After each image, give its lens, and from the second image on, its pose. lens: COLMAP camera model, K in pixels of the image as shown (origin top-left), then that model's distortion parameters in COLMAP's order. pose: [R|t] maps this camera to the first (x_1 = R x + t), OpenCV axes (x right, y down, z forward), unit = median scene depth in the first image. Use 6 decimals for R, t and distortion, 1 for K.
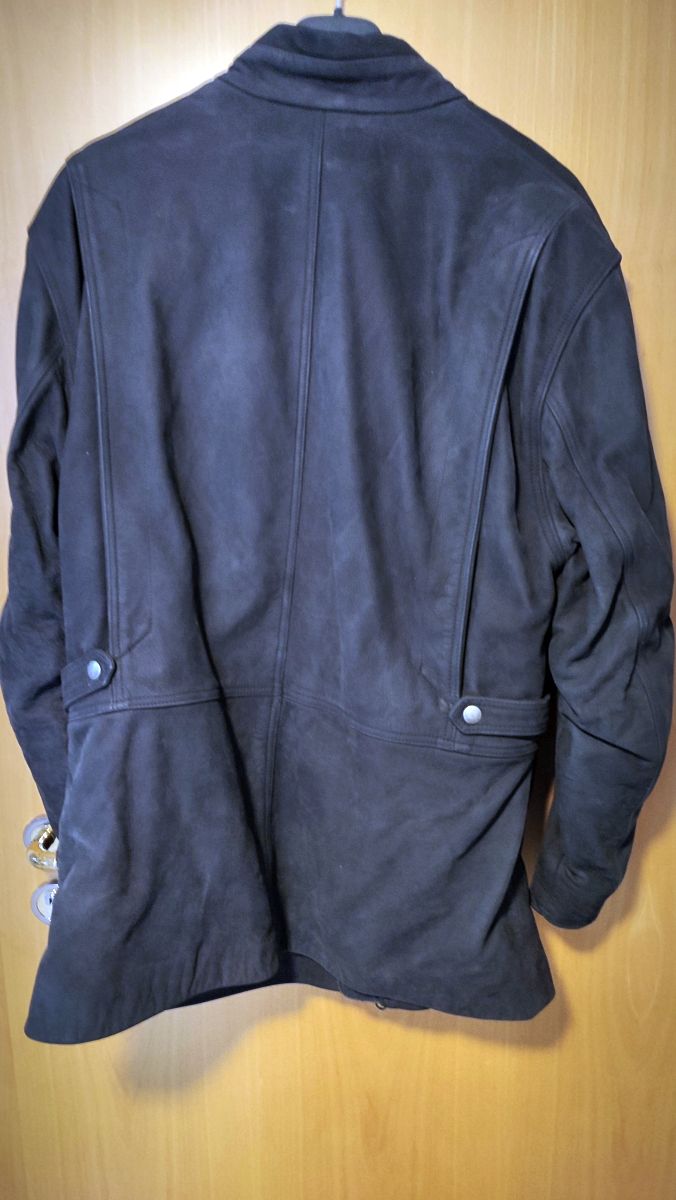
lens RADIAL K [[869.4, 0, 339.4], [0, 869.4, 598.0], [0, 0, 1]] dist [0.014227, 0.008896]
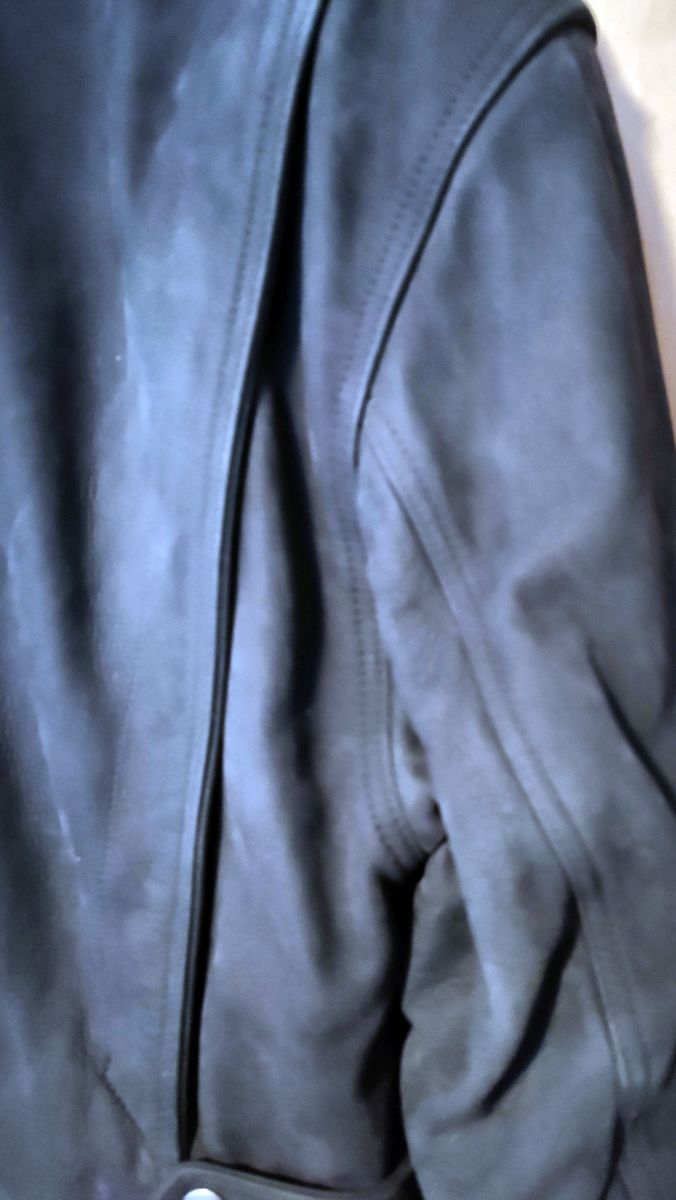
lens RADIAL K [[869.4, 0, 336.5], [0, 869.4, 602.6], [0, 0, 1]] dist [0.014227, 0.008896]
pose [[0.986480, 0.007017, -0.163731, 0.286422], [-0.003303, 0.999731, 0.022942, -0.160766], [0.163848, -0.022091, 0.986238, 0.636962]]
